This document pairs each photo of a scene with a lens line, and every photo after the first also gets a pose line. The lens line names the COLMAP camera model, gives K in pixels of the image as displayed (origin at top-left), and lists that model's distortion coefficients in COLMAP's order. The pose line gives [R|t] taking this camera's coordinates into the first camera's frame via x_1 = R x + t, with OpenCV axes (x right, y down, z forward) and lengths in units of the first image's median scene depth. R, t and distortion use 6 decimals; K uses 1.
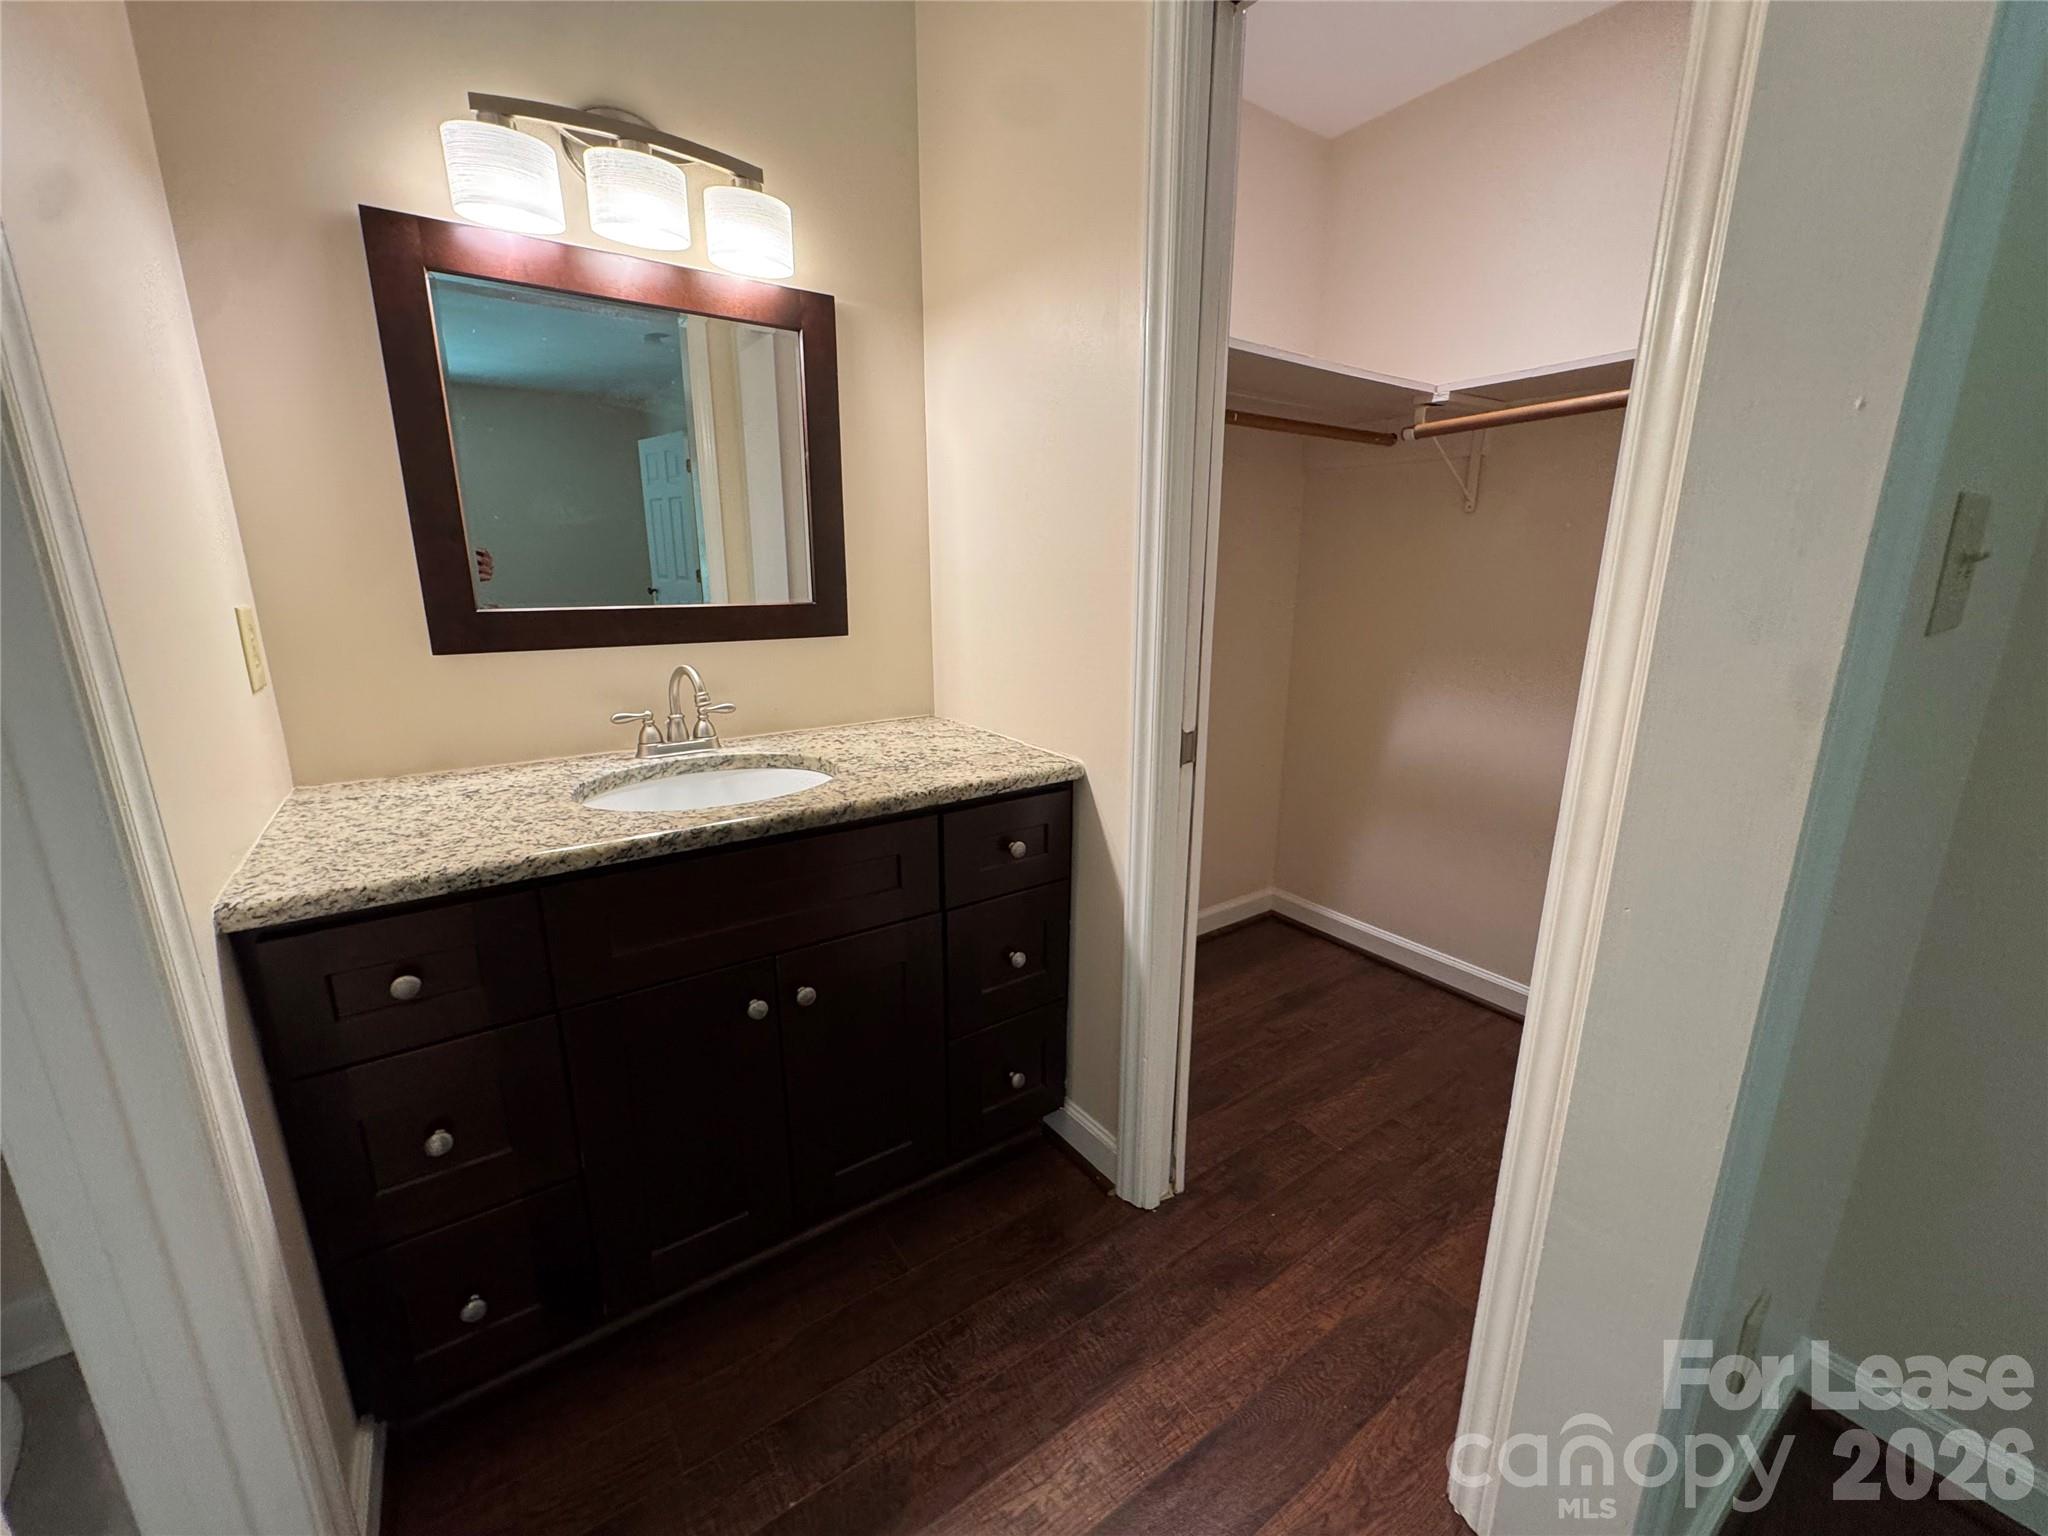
lens RADIAL K [[815.7, 0, 1019.8], [0, 815.7, 770.5], [0, 0, 1]] dist [-0.003964, -0.000187]
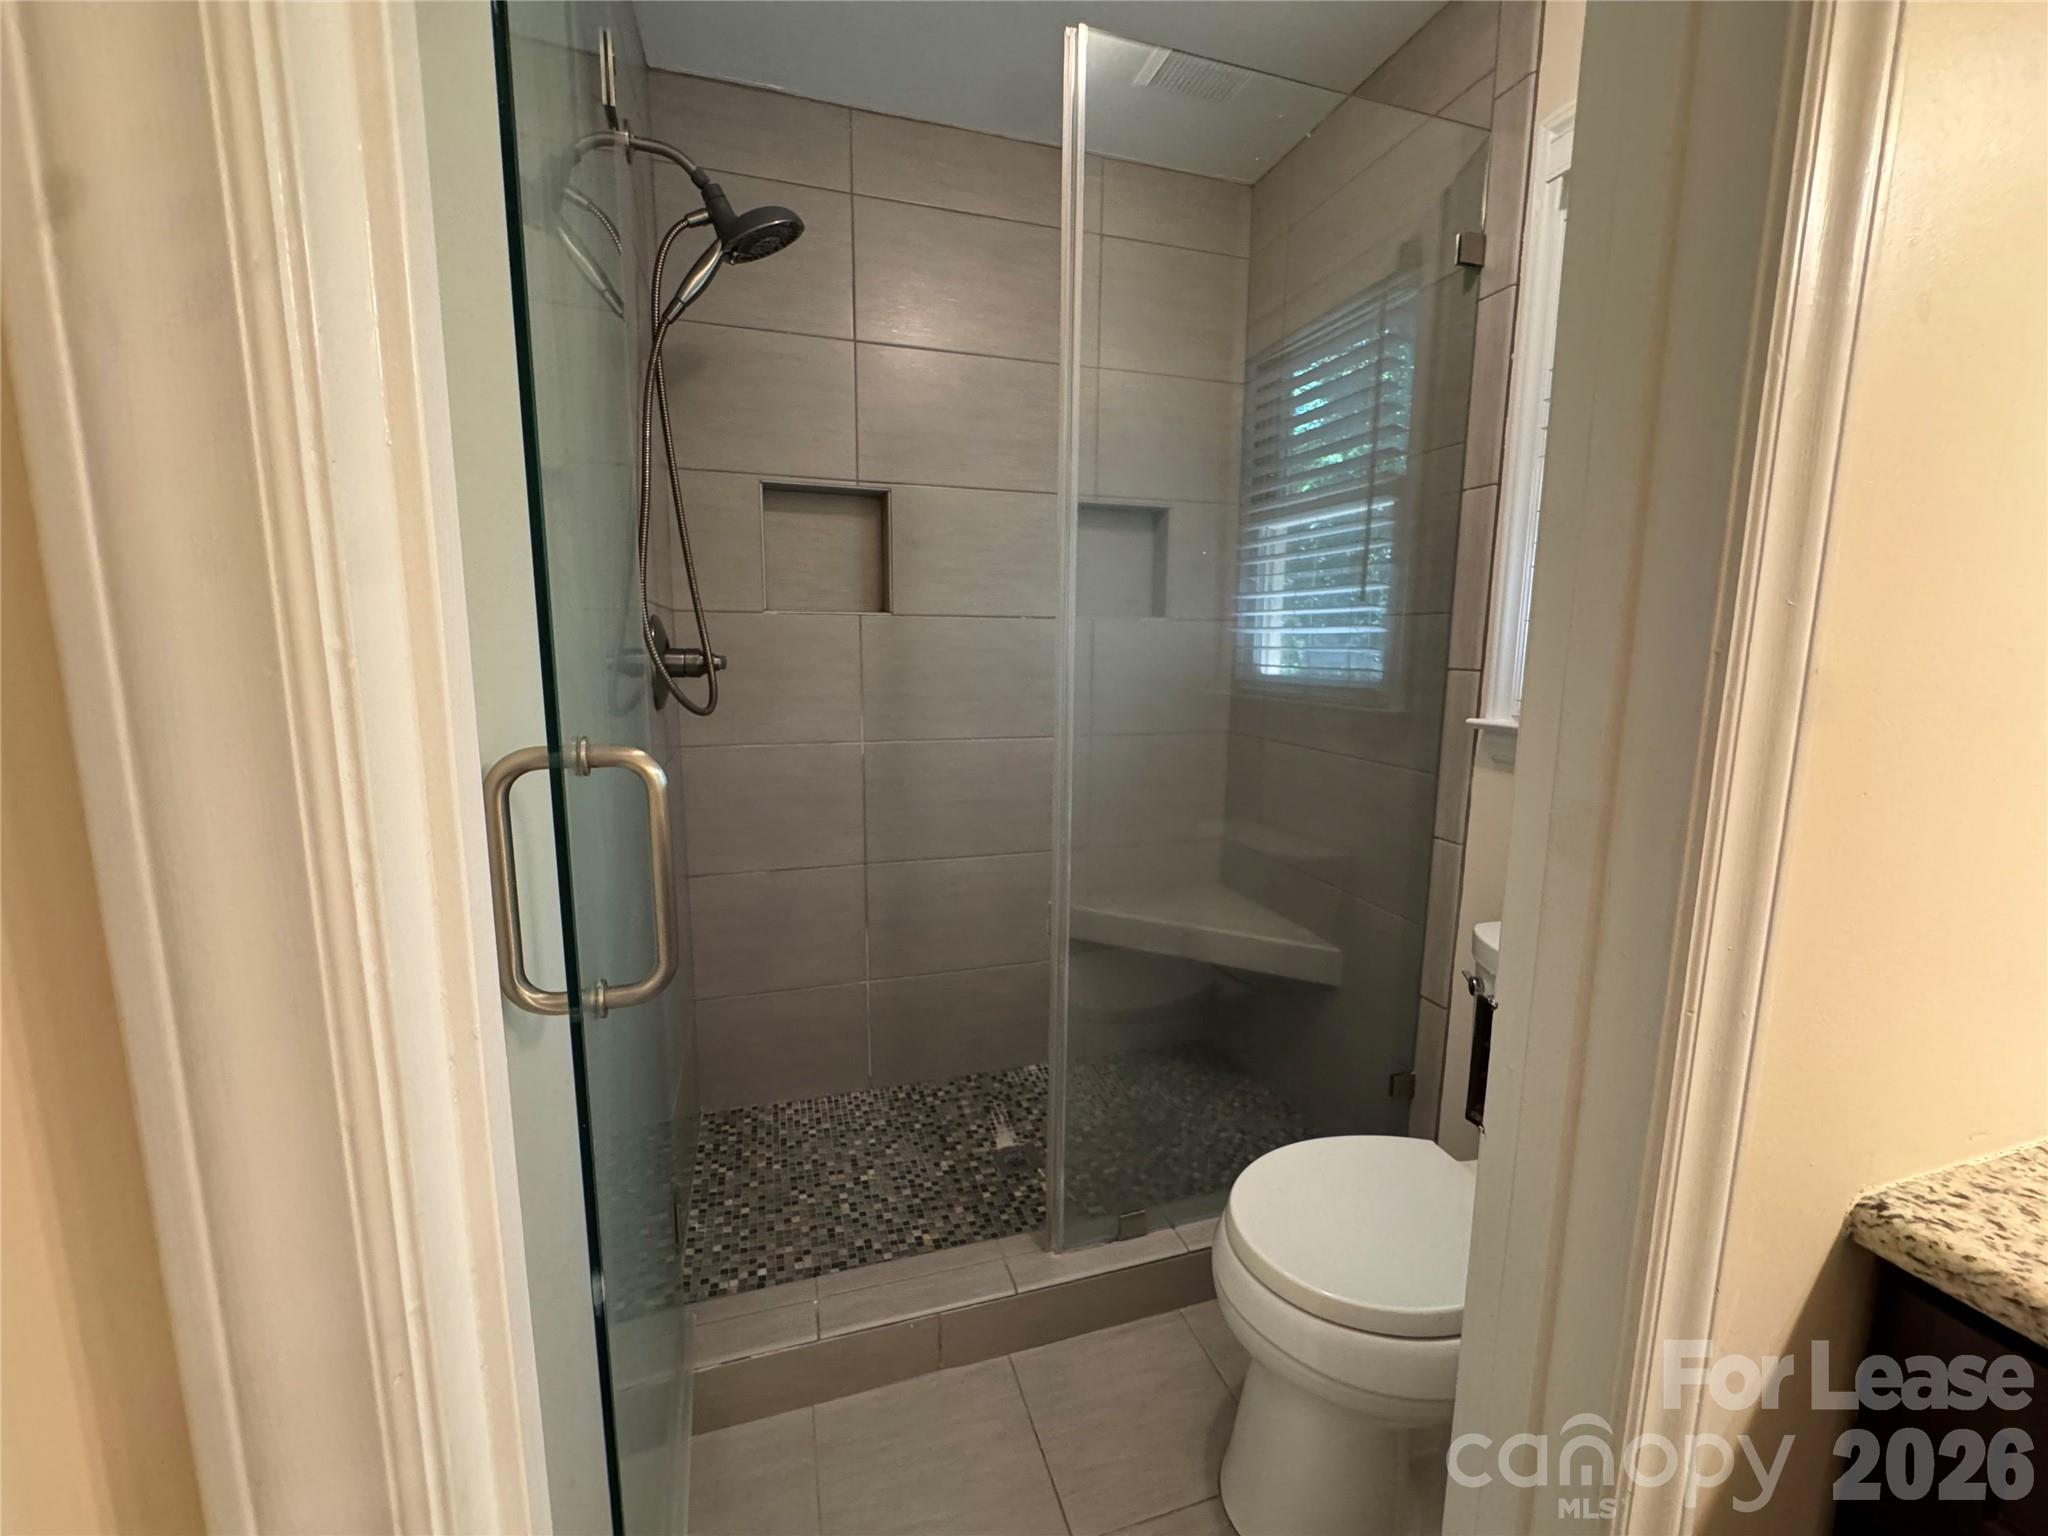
lens RADIAL K [[815.7, 0, 1022.0], [0, 815.7, 767.4], [0, 0, 1]] dist [-0.003964, -0.000187]
pose [[-0.294509, 0.140713, -0.945232, -0.190715], [-0.240246, 0.946433, 0.215746, -0.090440], [0.924957, 0.290627, -0.244927, 0.337175]]
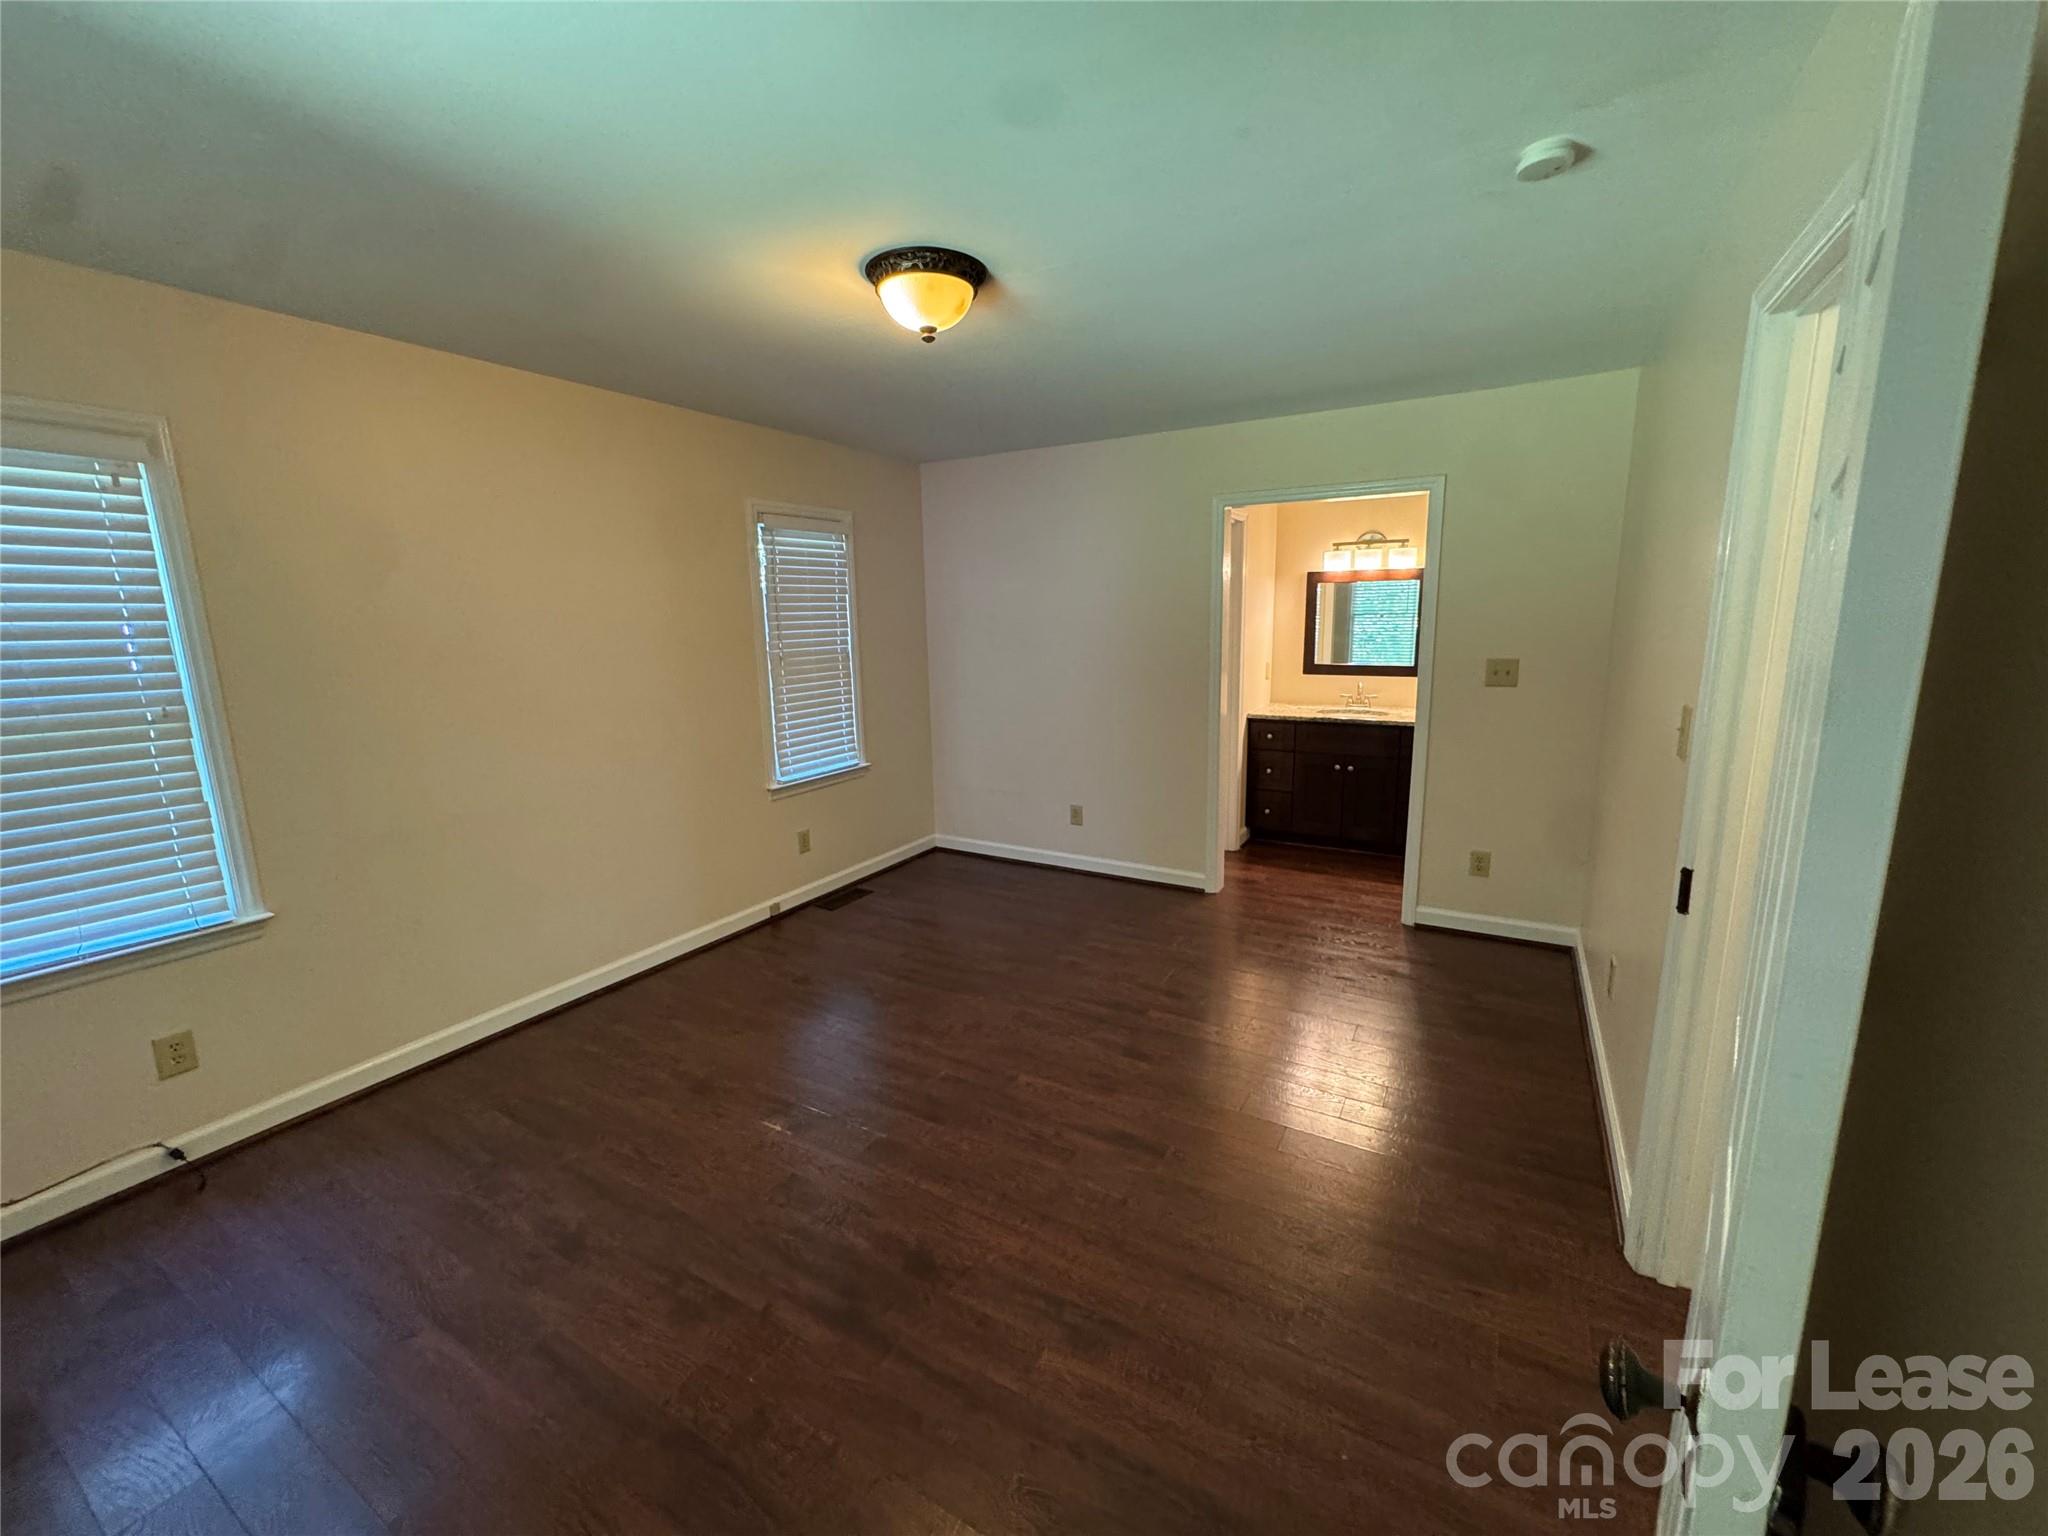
lens RADIAL K [[815.7, 0, 1026.2], [0, 815.7, 773.3], [0, 0, 1]] dist [-0.003964, -0.000187]
pose [[0.424033, 0.168460, -0.889841, 2.685104], [-0.196030, 0.976327, 0.091420, 0.266118], [0.884177, 0.135670, 0.447018, -2.200483]]
